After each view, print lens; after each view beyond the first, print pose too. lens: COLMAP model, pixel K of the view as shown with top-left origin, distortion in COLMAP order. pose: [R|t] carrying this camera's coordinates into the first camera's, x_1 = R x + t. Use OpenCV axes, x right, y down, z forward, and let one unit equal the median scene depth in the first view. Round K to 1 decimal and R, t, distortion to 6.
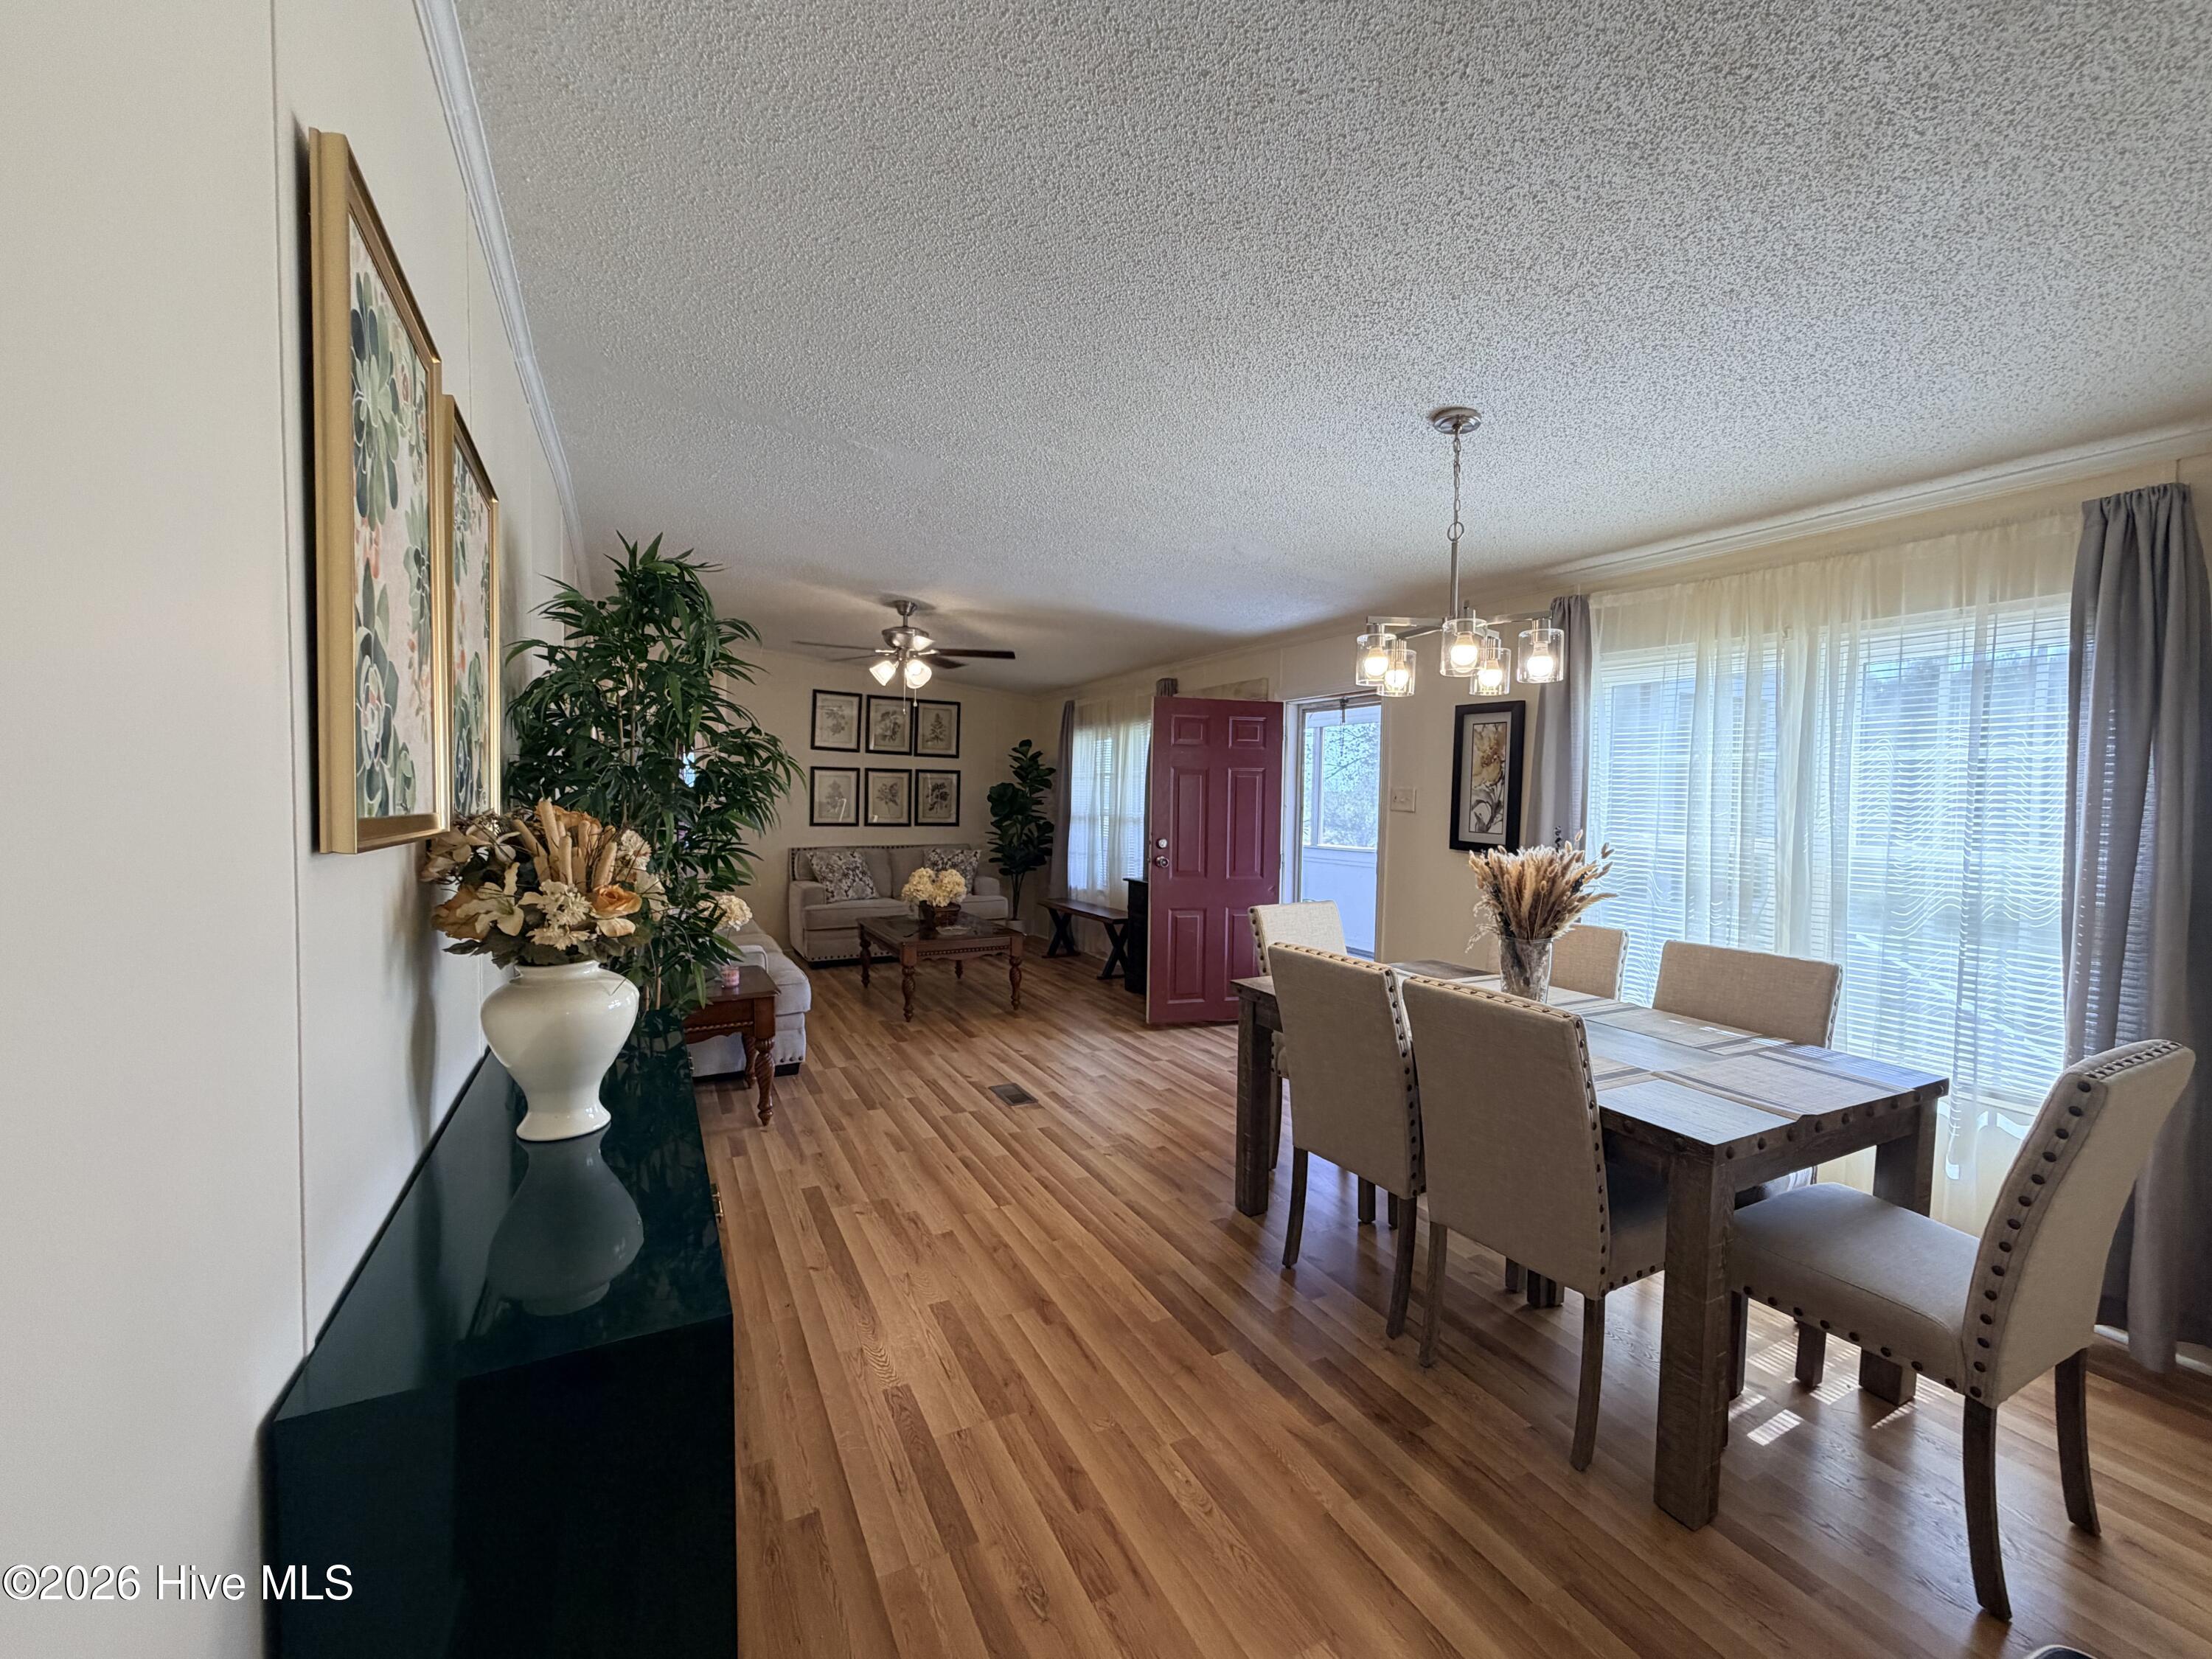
lens RADIAL K [[890.6, 0, 1117.2], [0, 890.6, 830.6], [0, 0, 1]] dist [-0.000410, 0.000480]
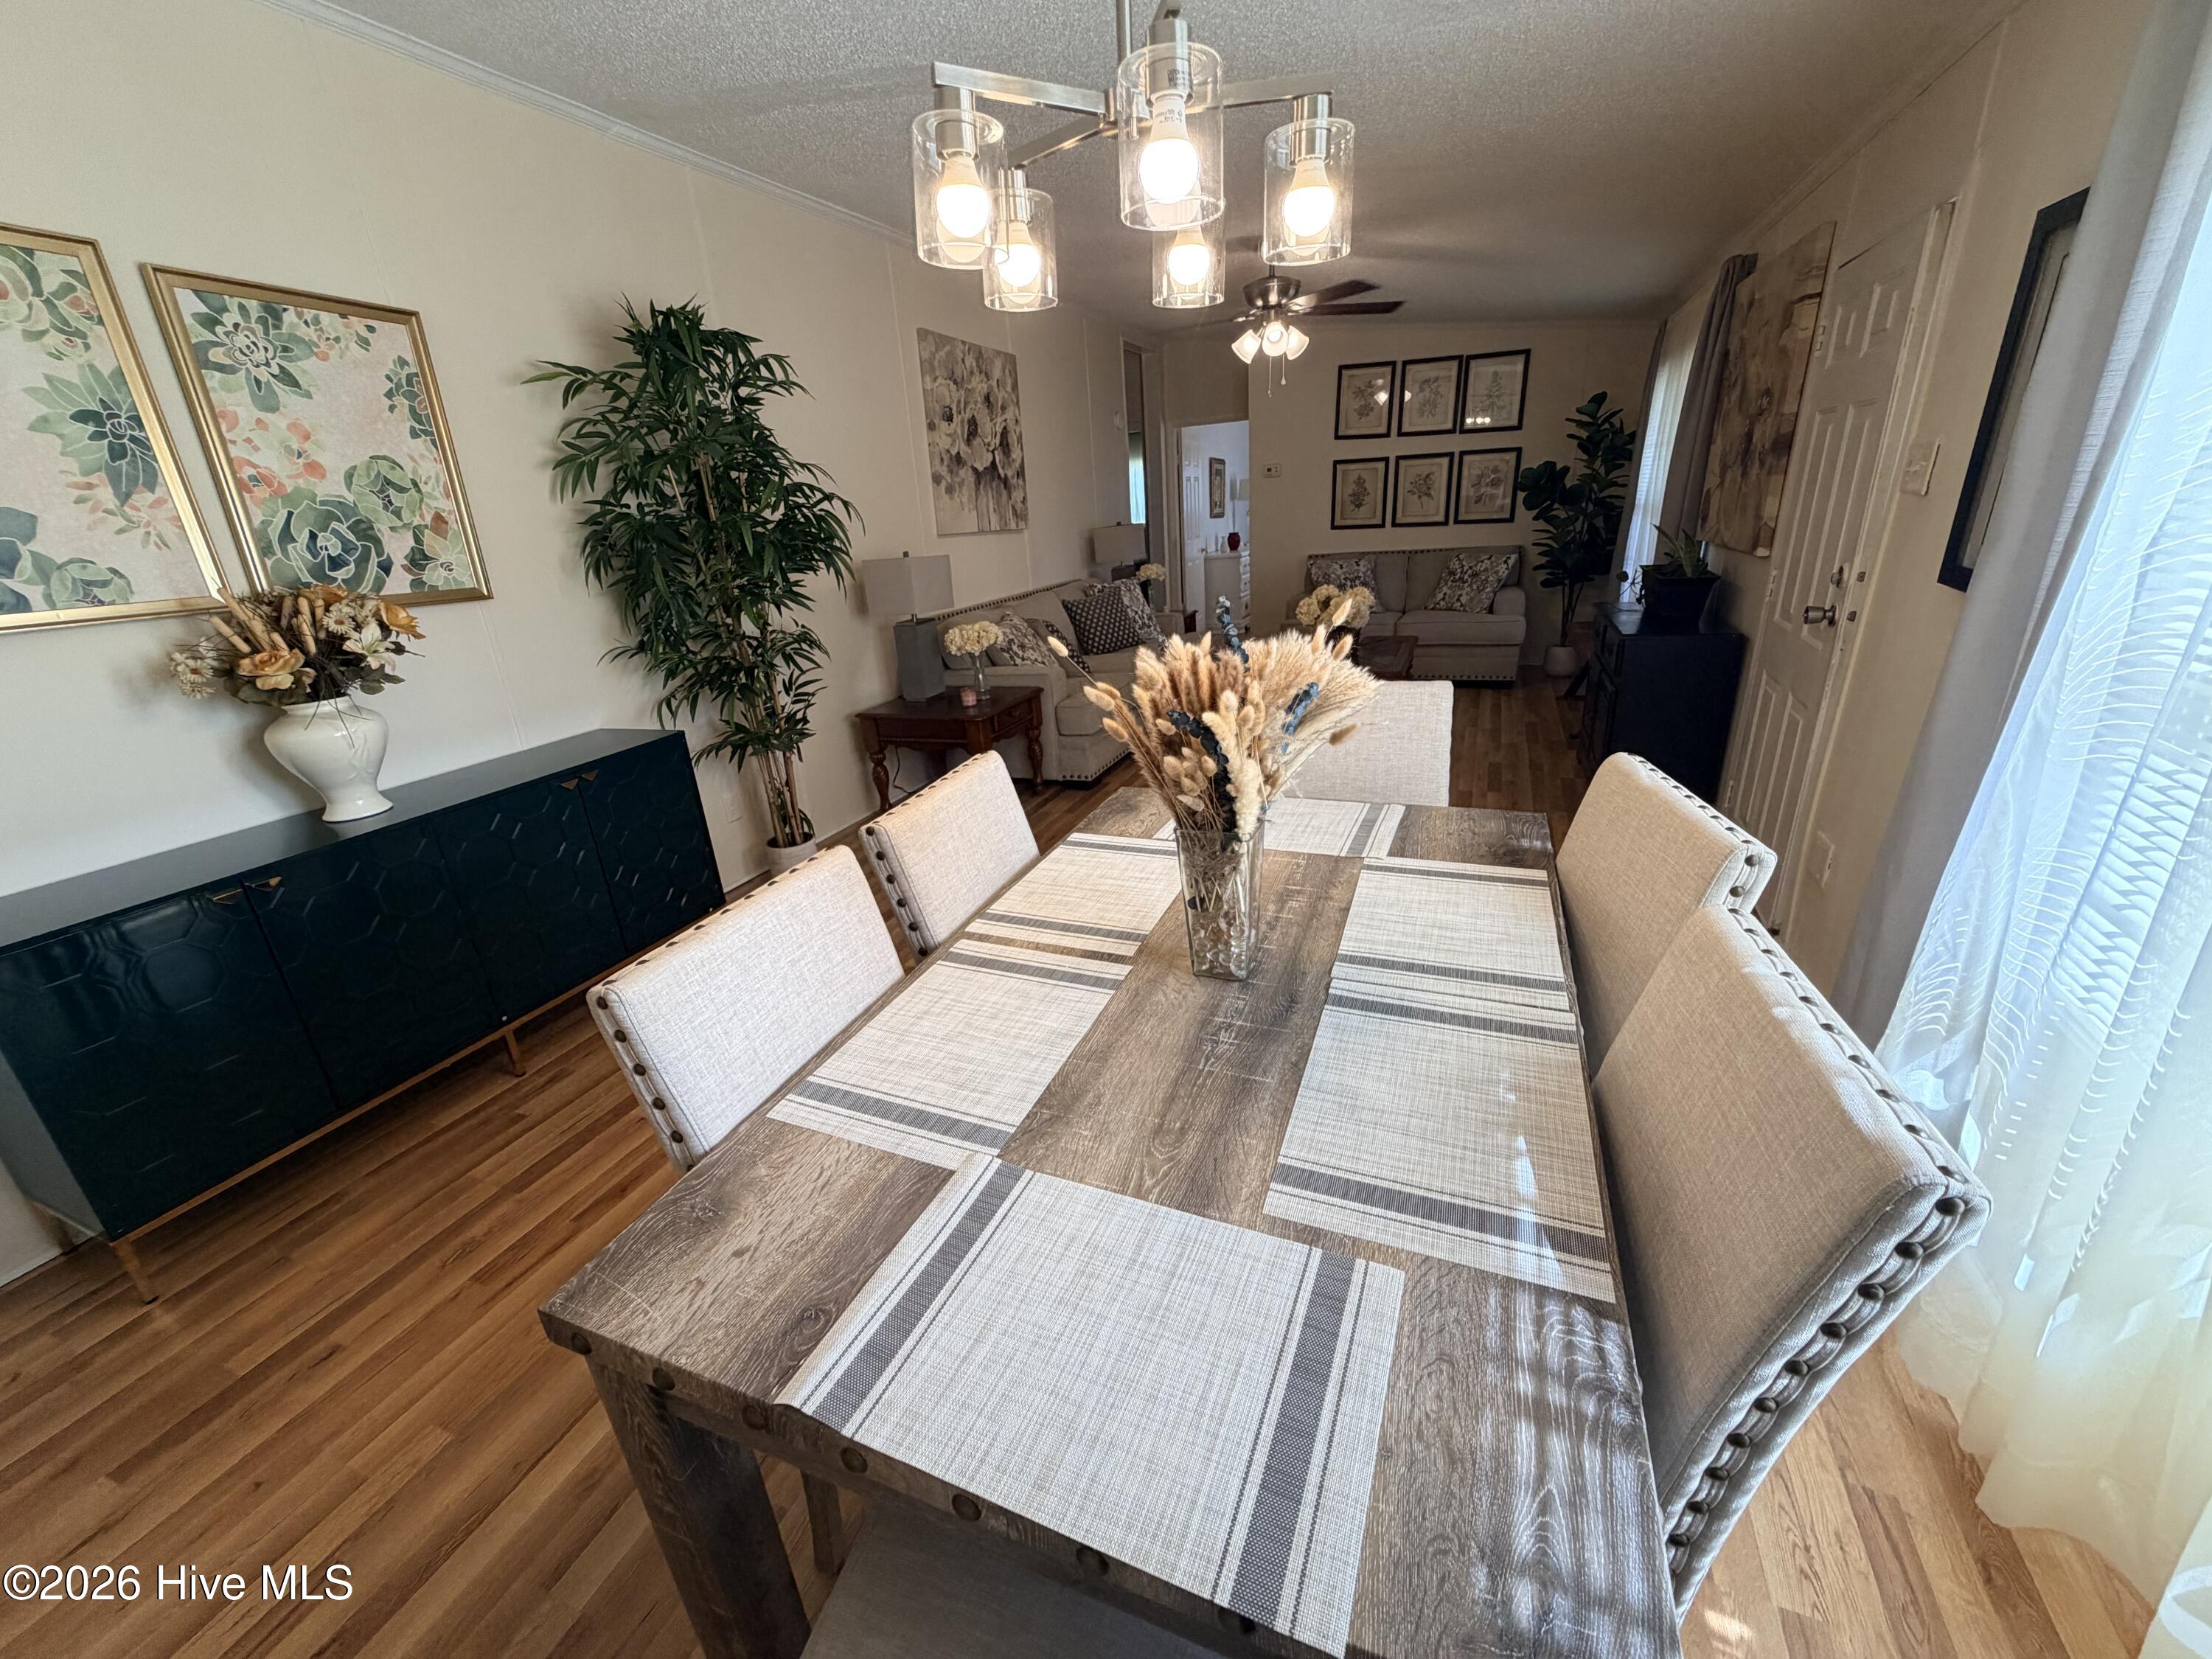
lens RADIAL K [[890.6, 0, 1108.9], [0, 890.6, 806.4], [0, 0, 1]] dist [-0.000410, 0.000480]
pose [[0.649389, 0.199289, -0.733879, 0.260718], [0.037526, 0.955477, 0.292671, -0.010708], [0.759530, -0.217597, 0.612997, 0.217133]]
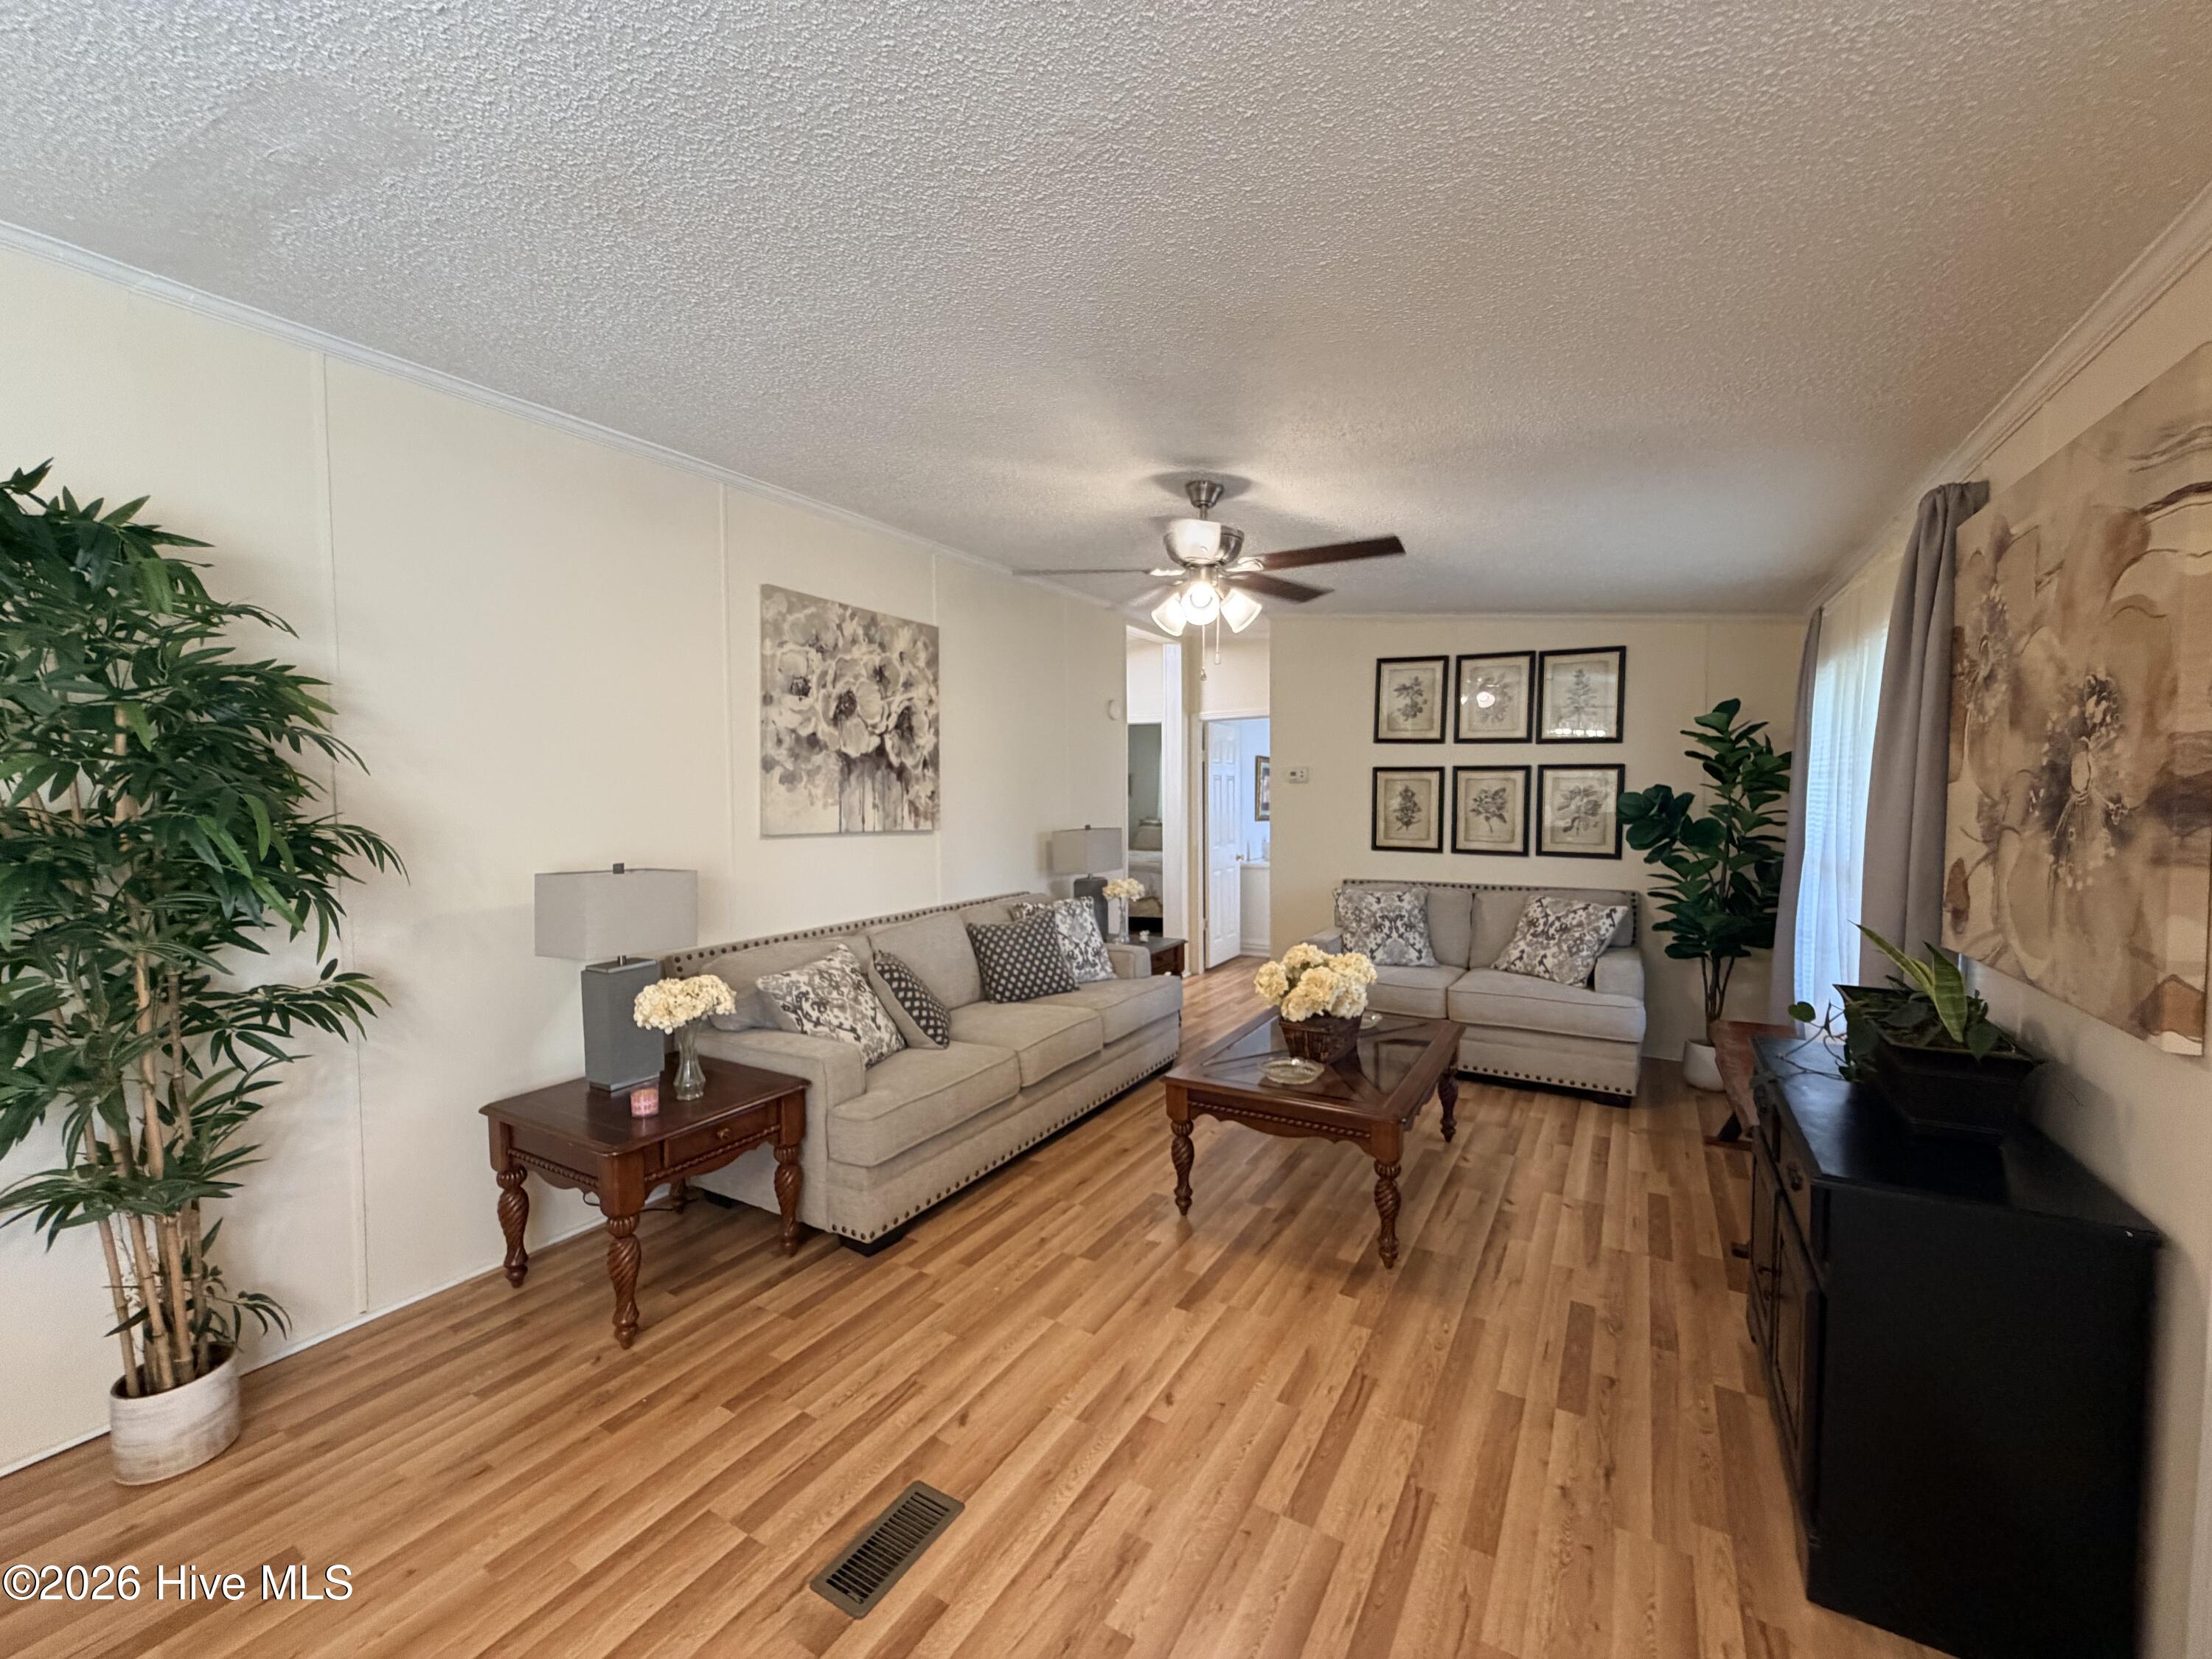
lens RADIAL K [[890.6, 0, 1088.8], [0, 890.6, 805.0], [0, 0, 1]] dist [-0.000410, 0.000480]
pose [[0.519644, 0.003782, -0.854375, 0.163411], [-0.024941, 0.999631, -0.010744, -0.030593], [0.854019, 0.026892, 0.519546, 0.471120]]
